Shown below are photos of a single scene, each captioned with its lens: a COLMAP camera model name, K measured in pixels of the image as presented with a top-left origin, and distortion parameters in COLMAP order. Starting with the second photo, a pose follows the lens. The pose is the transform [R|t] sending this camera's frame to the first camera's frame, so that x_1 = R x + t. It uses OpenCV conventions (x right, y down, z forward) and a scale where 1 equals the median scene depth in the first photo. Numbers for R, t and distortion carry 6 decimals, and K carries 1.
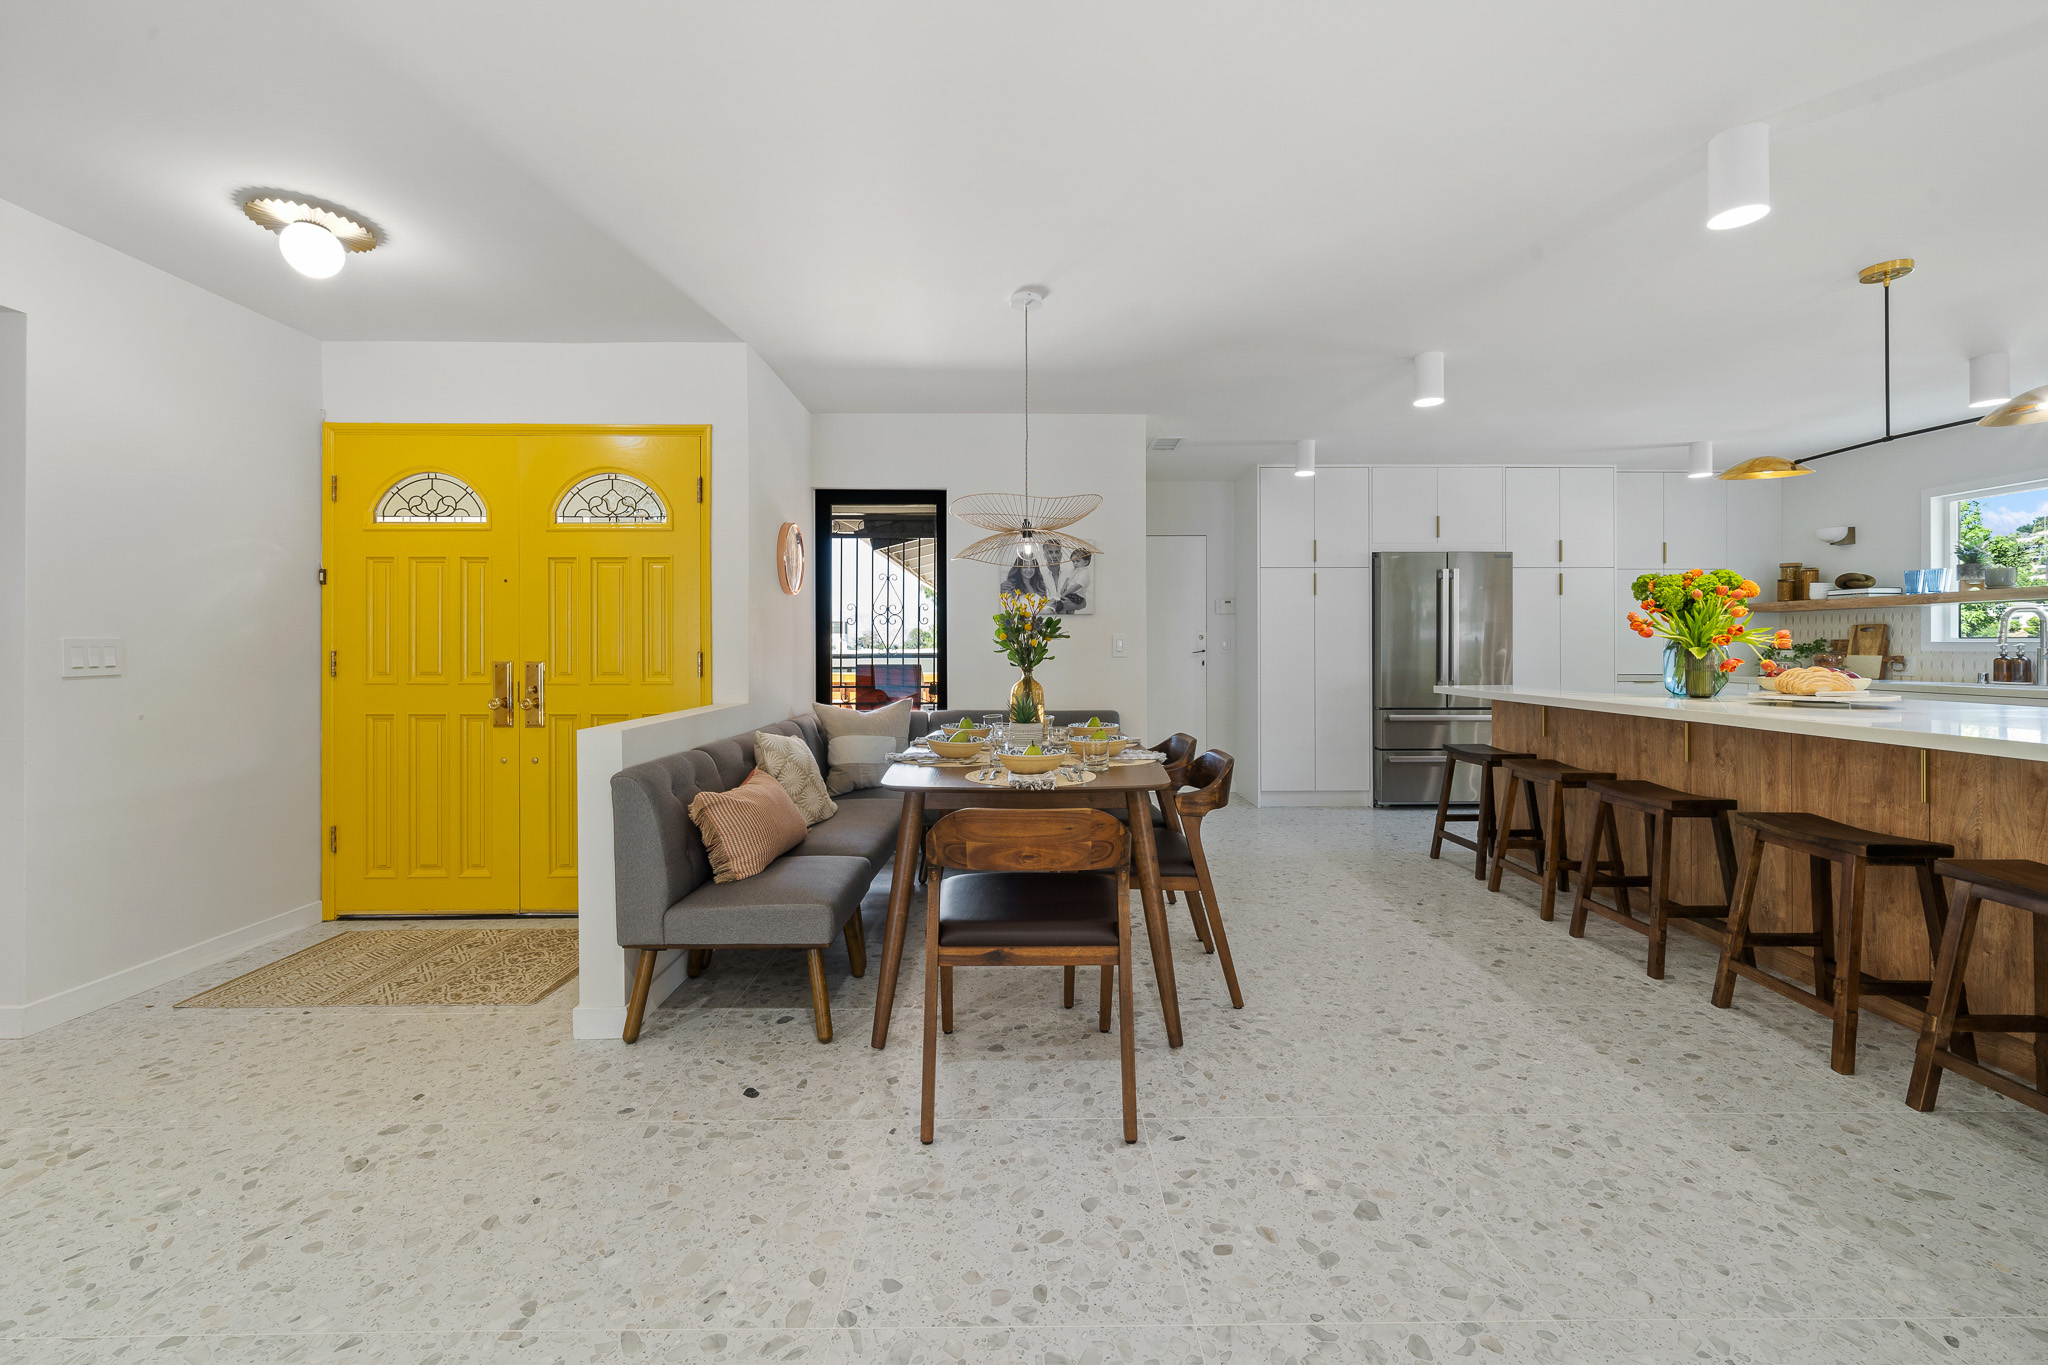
lens RADIAL K [[816.1, 0, 1037.6], [0, 816.1, 647.6], [0, 0, 1]] dist [-0.001323, 0.000298]
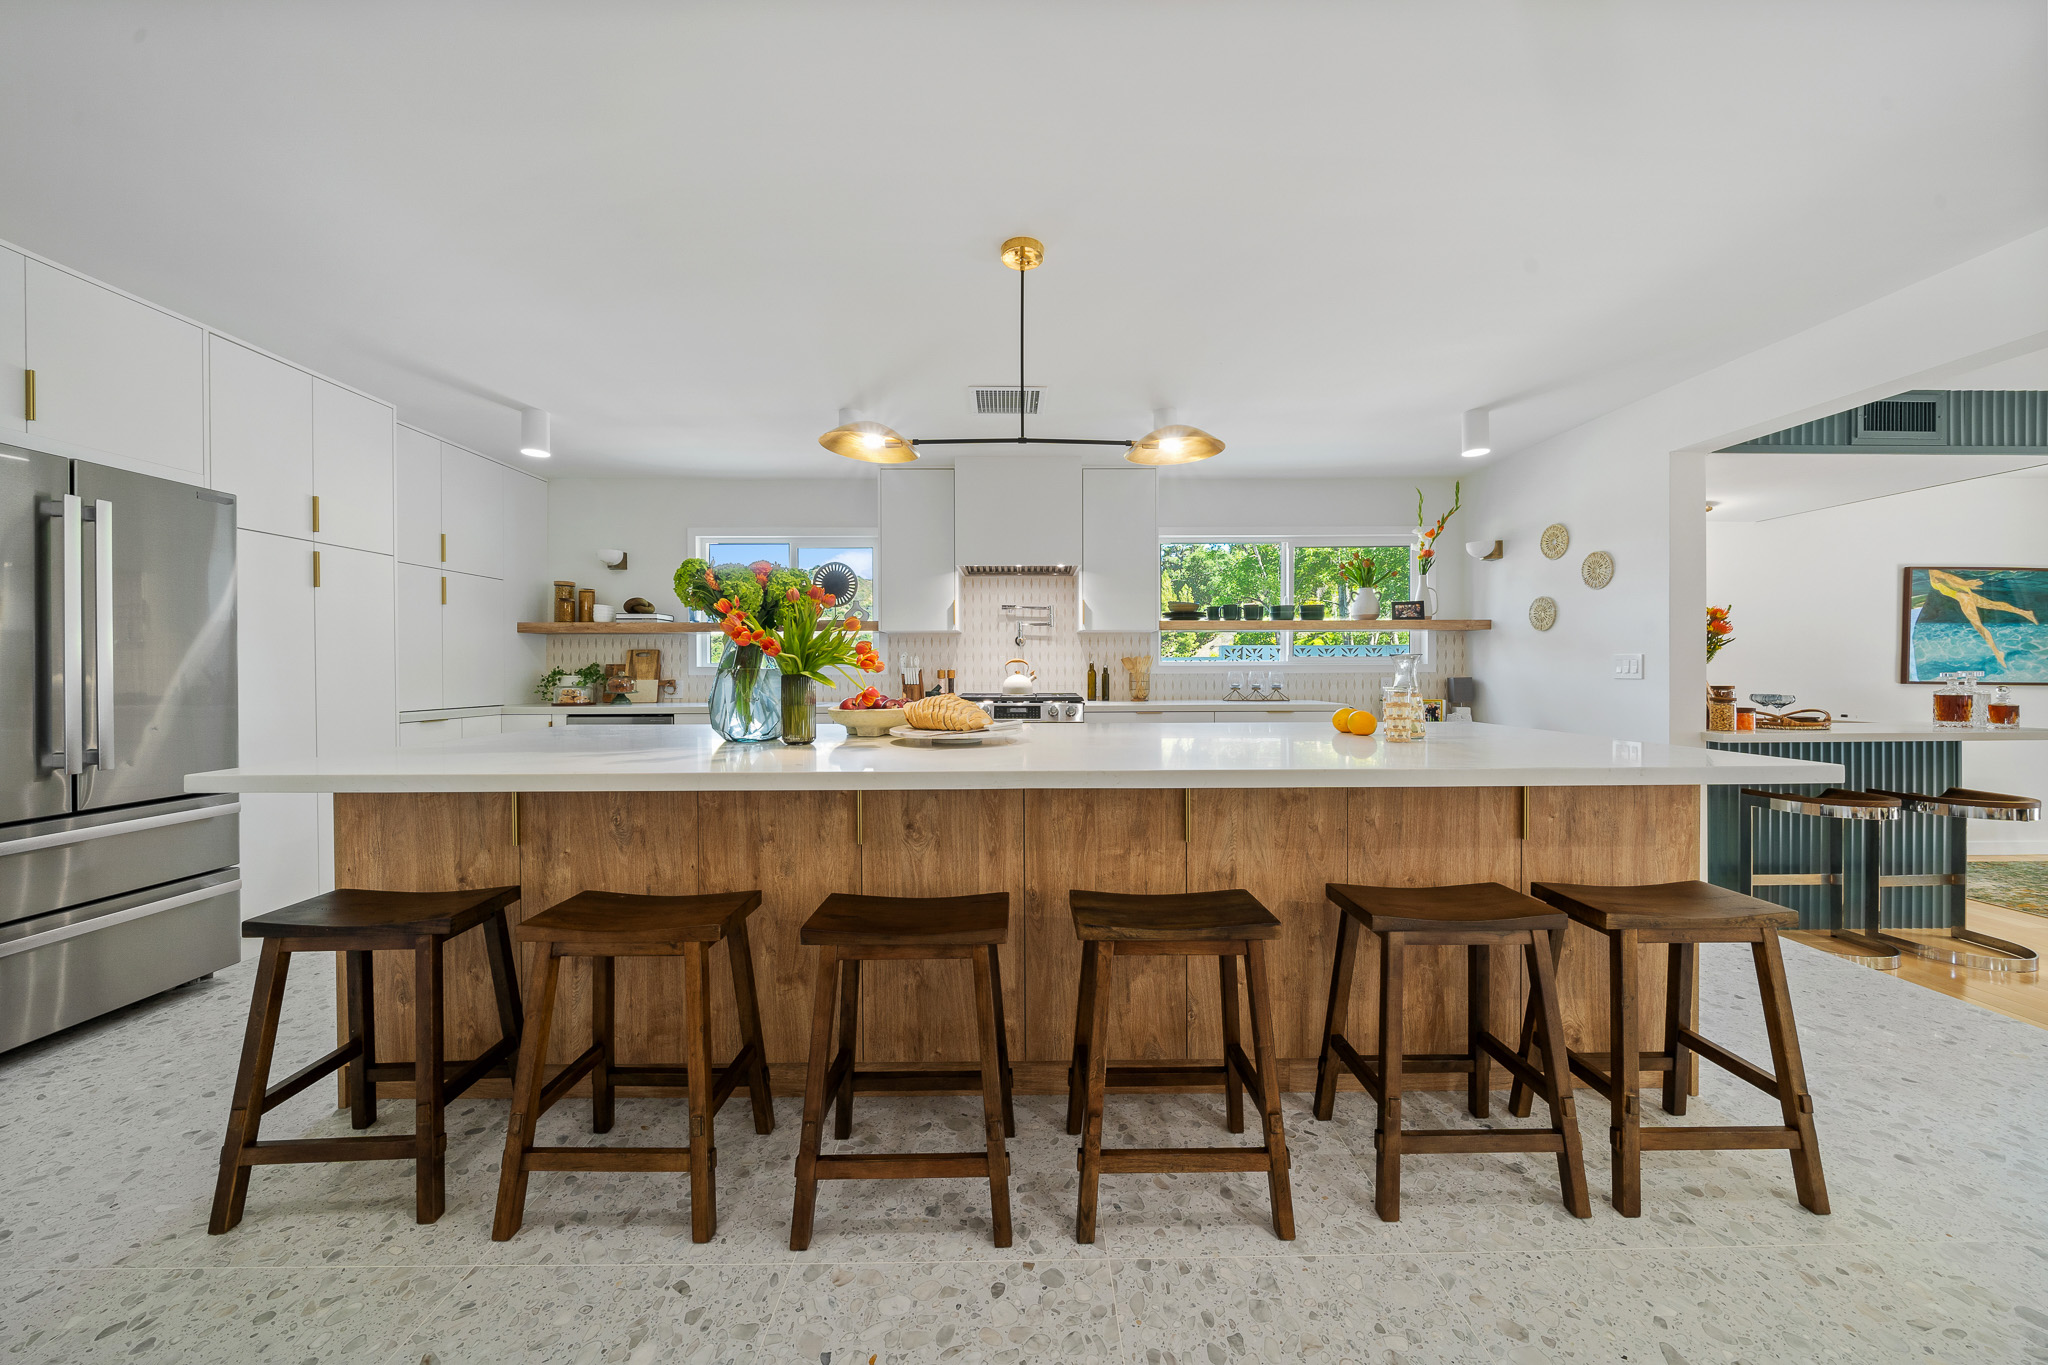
lens RADIAL K [[702.2, 0, 1029.4], [0, 702.2, 675.1], [0, 0, 1]] dist [-0.004922, 0.000011]
pose [[0.000796, -0.007838, 0.999969, 0.243043], [0.005160, 0.999956, 0.007834, -0.001588], [-0.999986, 0.005153, 0.000836, 0.918799]]
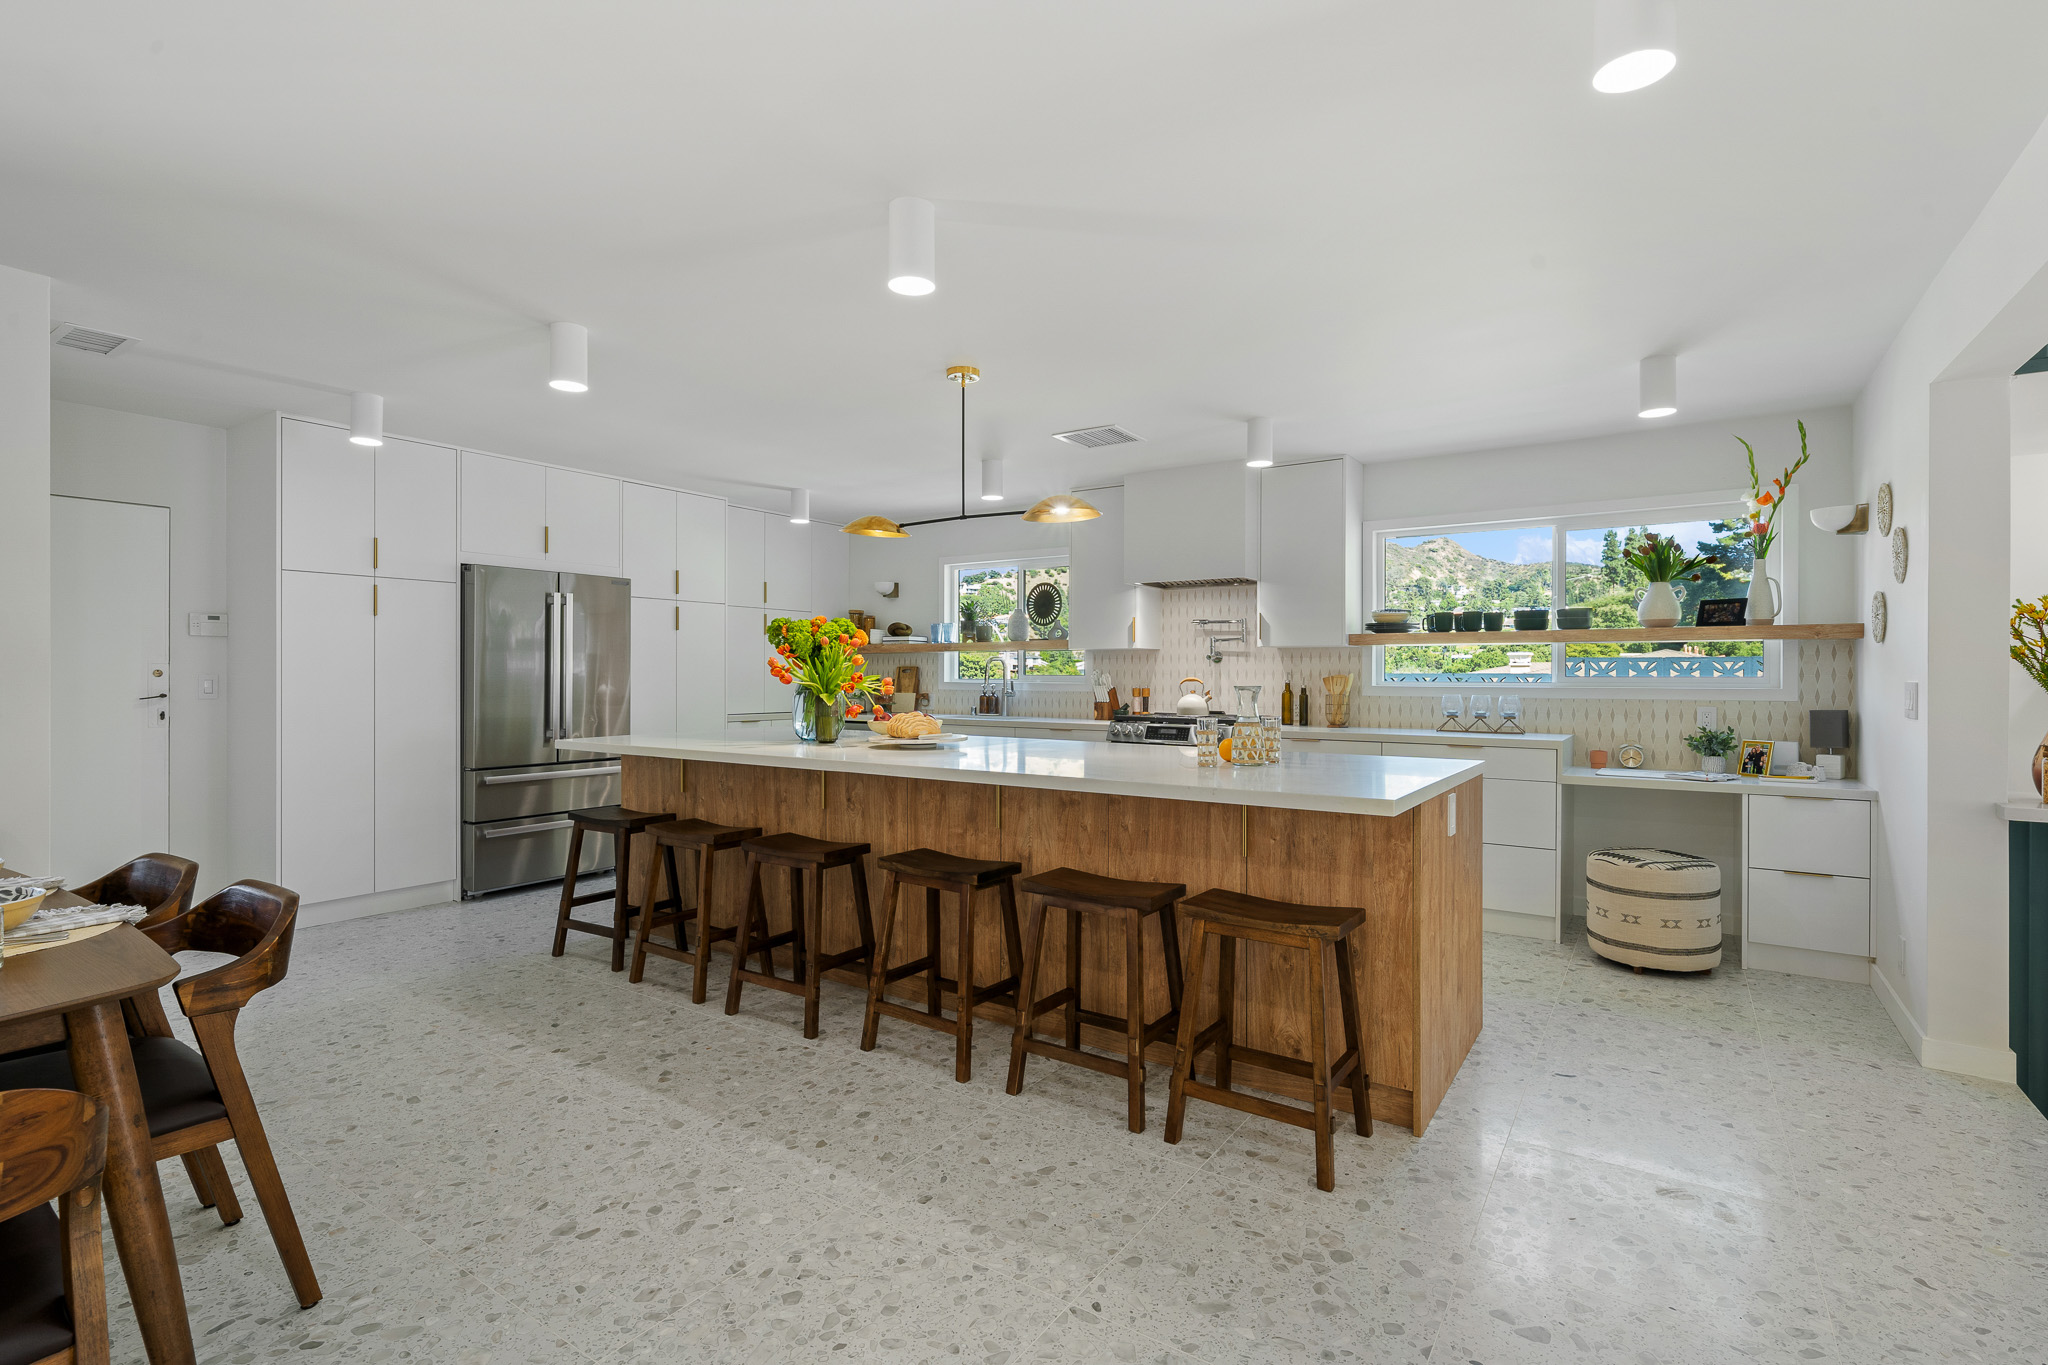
lens RADIAL K [[951.2, 0, 1020.7], [0, 951.2, 677.0], [0, 0, 1]] dist [-0.000350, -0.000455]
pose [[0.572193, 0.001652, 0.820117, -0.028597], [-0.002541, 0.999997, -0.000242, -0.024271], [-0.820115, -0.001946, 0.572195, 0.137749]]
